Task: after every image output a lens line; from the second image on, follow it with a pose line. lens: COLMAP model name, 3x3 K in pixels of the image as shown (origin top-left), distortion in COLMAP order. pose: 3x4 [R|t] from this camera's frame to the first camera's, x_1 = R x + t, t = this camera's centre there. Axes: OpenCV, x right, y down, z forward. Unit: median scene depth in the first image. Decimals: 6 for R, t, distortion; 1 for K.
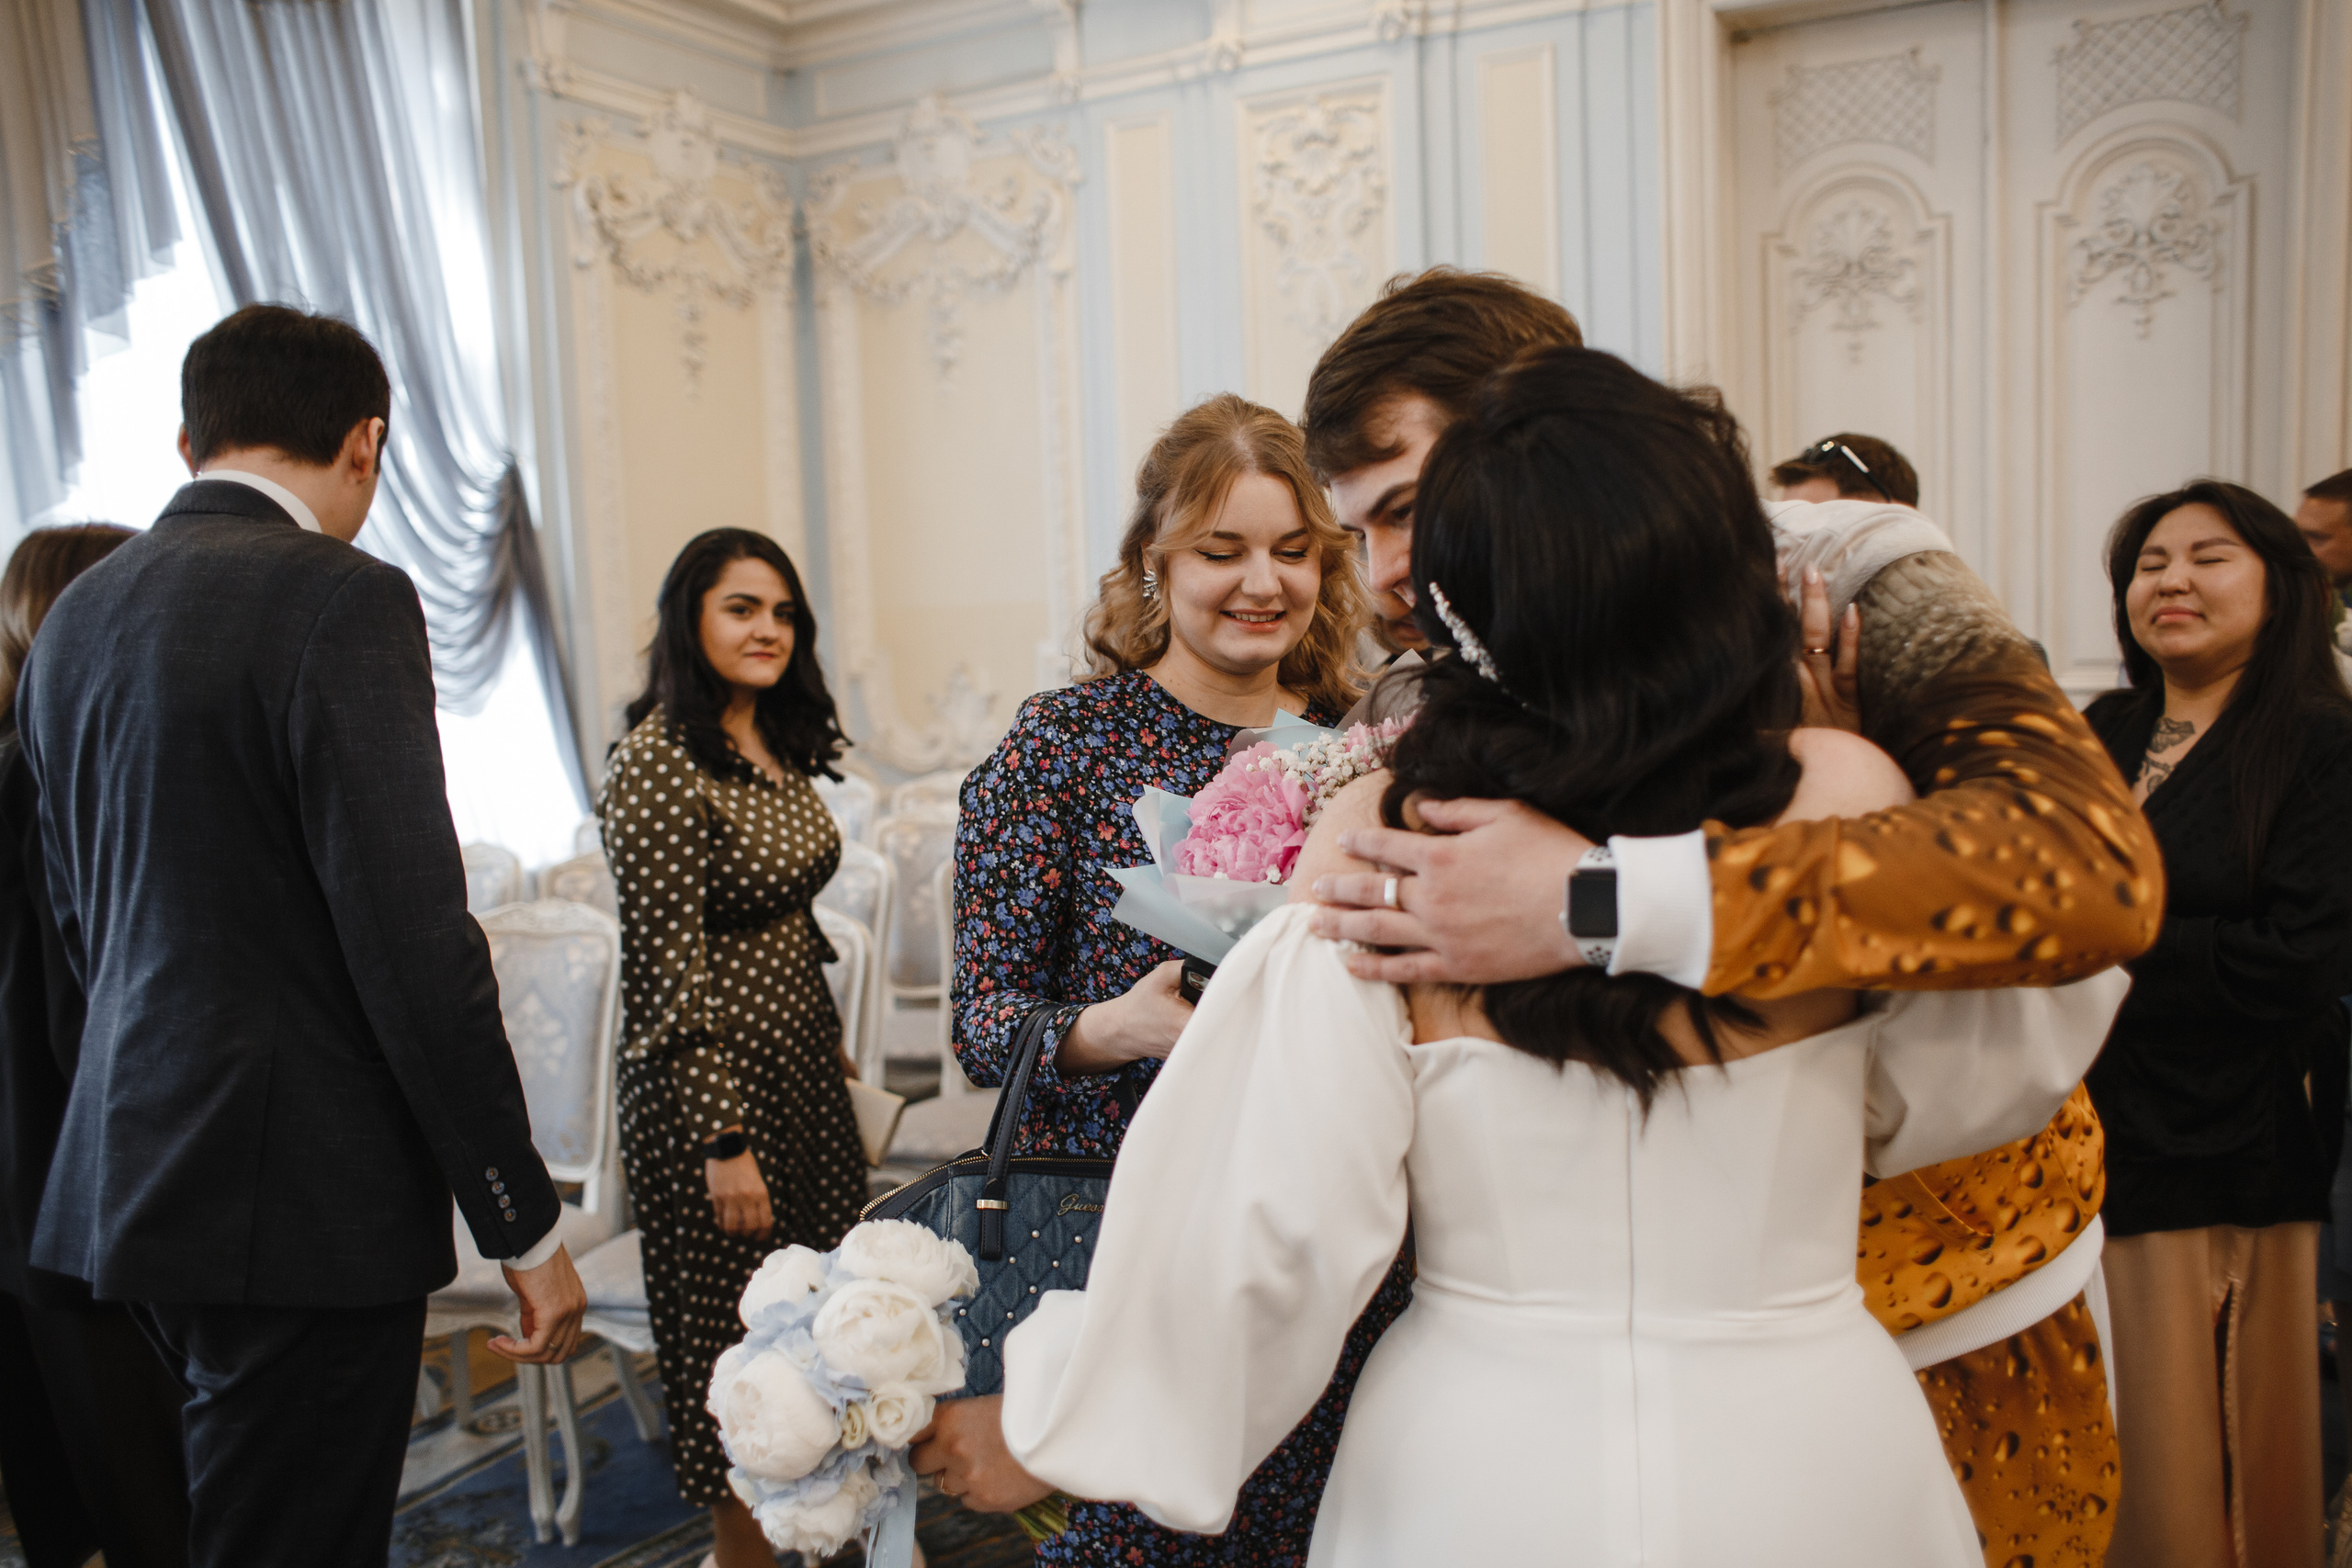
lens RADIAL K [[1864.1, 0, 1170.8], [0, 1864.1, 781.6], [0, 0, 1]] dist [-0.102272, 0.135635]
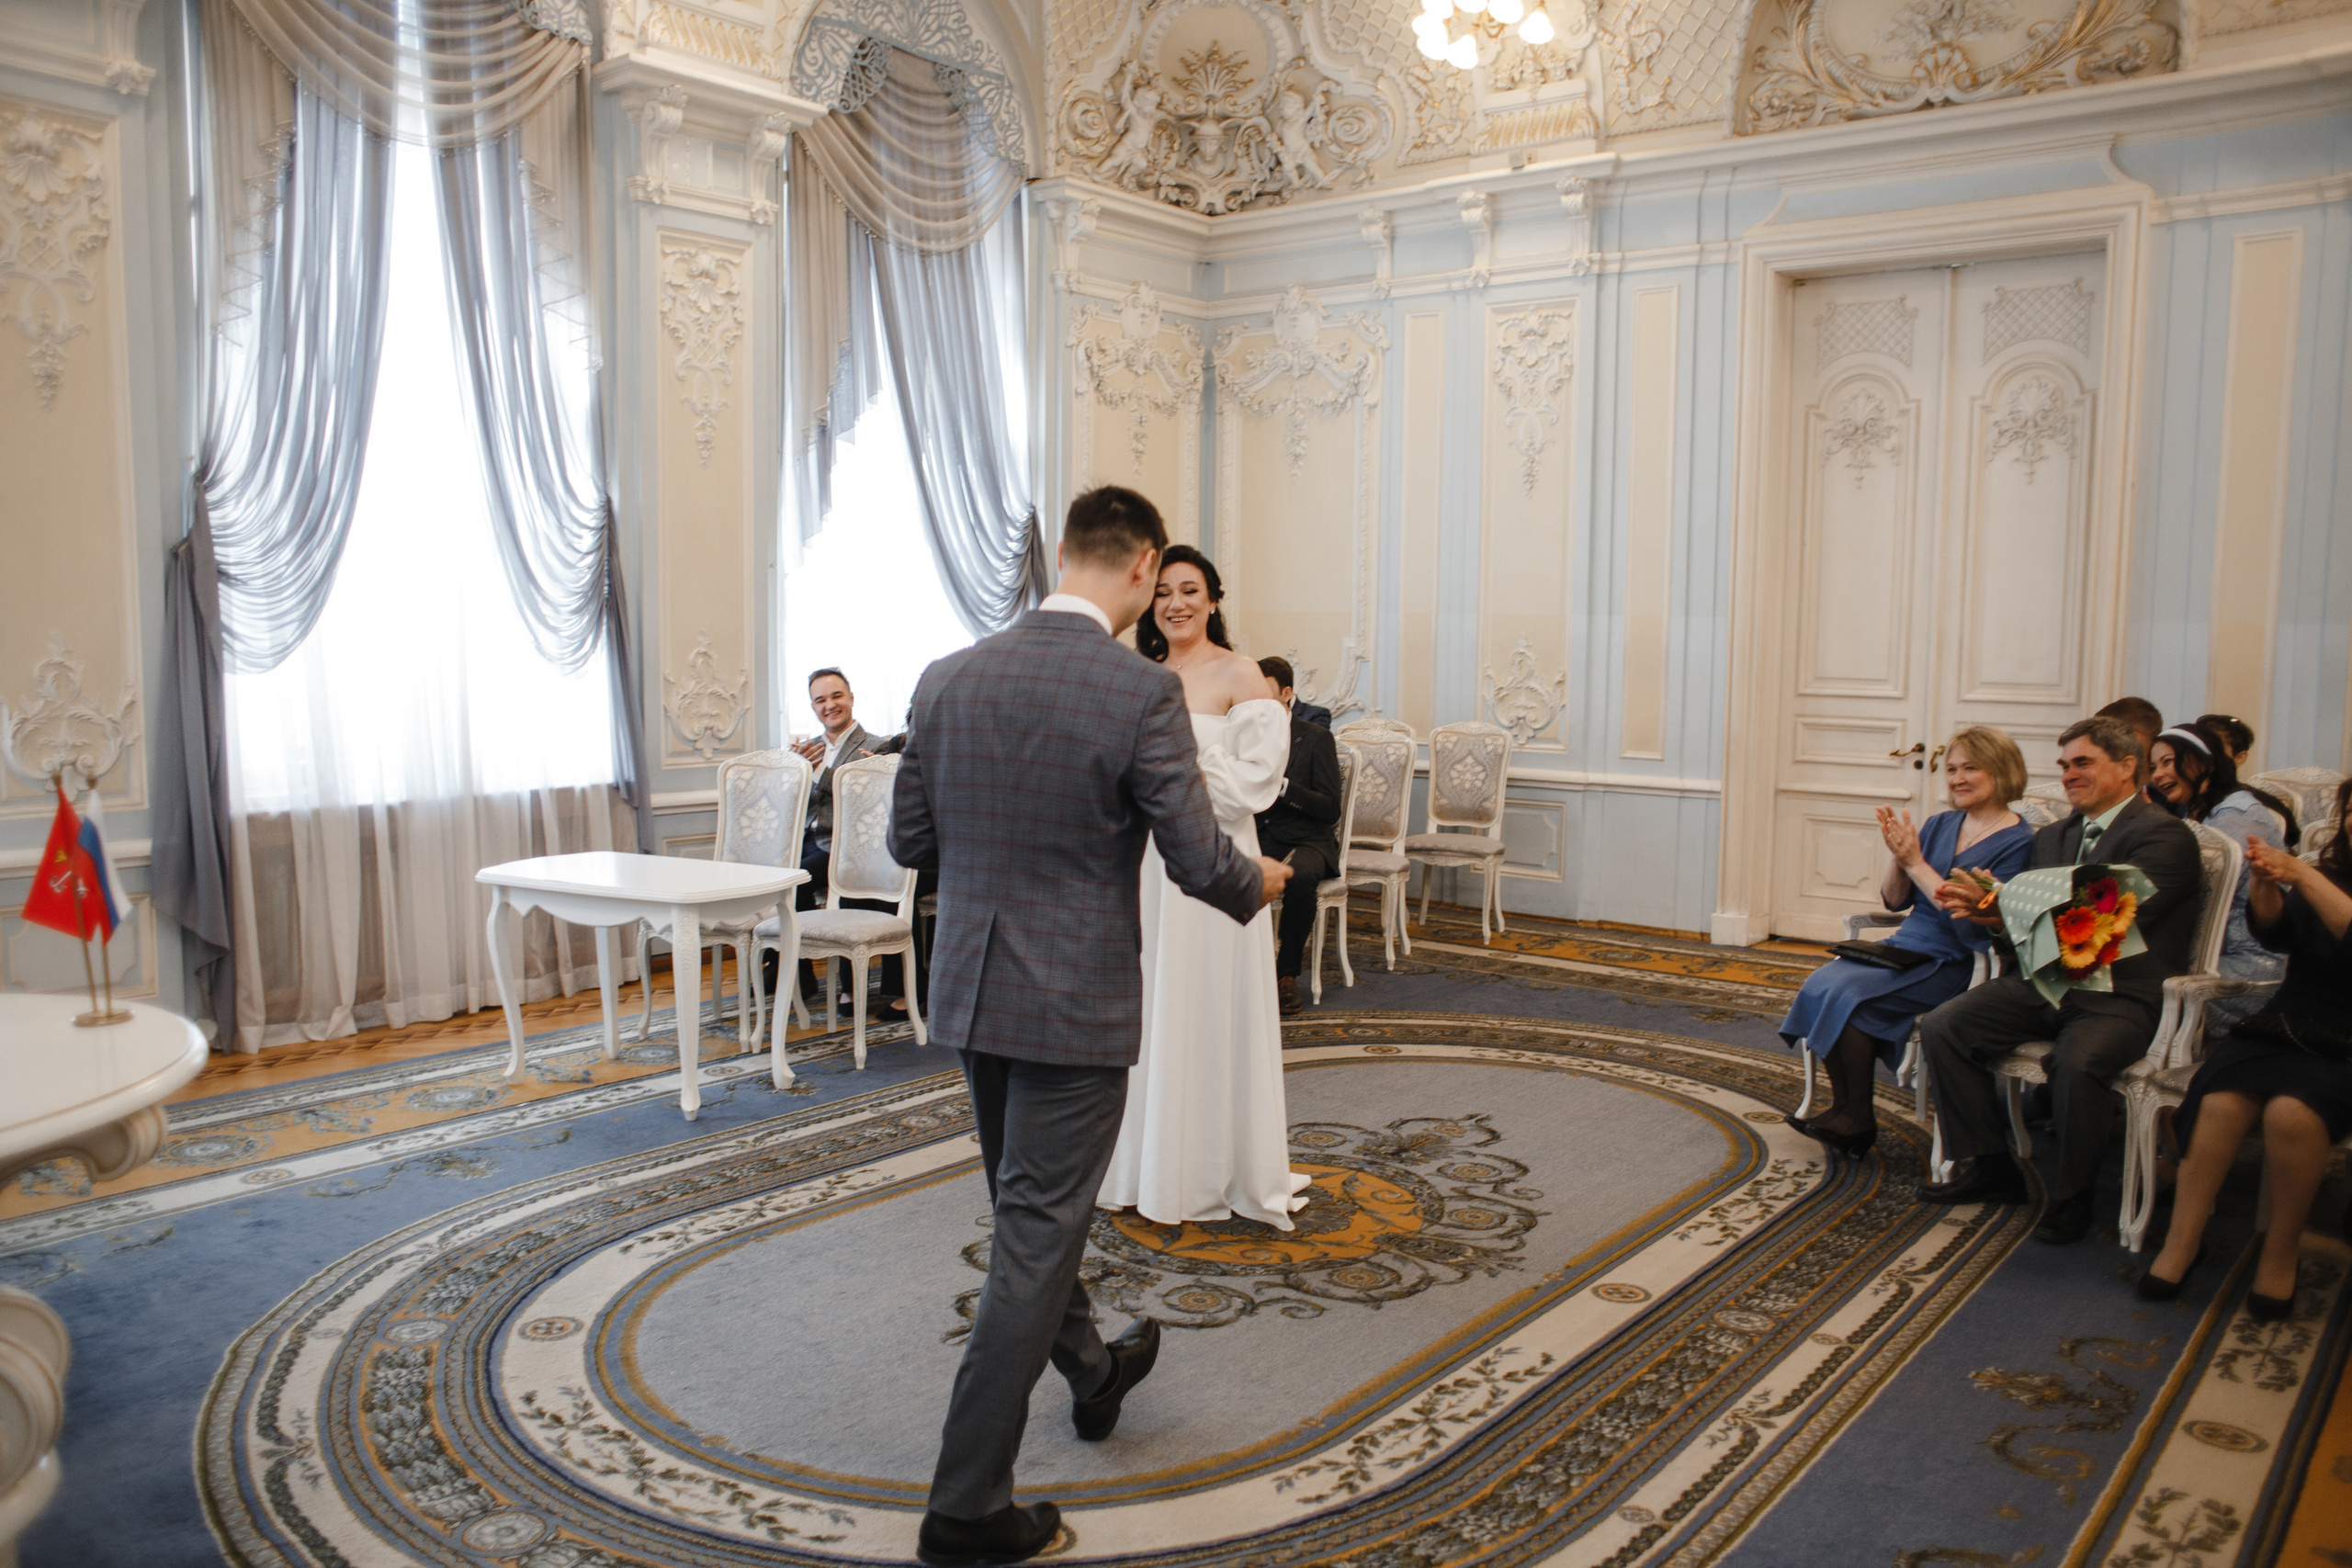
lens RADIAL K [[1864.1, 0, 1170.8], [0, 1864.1, 781.6], [0, 0, 1]] dist [-0.102272, 0.135635]
pose [[0.981323, 0.067490, -0.180142, 0.091527], [-0.068632, 0.997642, -0.000104, 0.066689], [0.179710, 0.012465, 0.983641, -0.675284]]
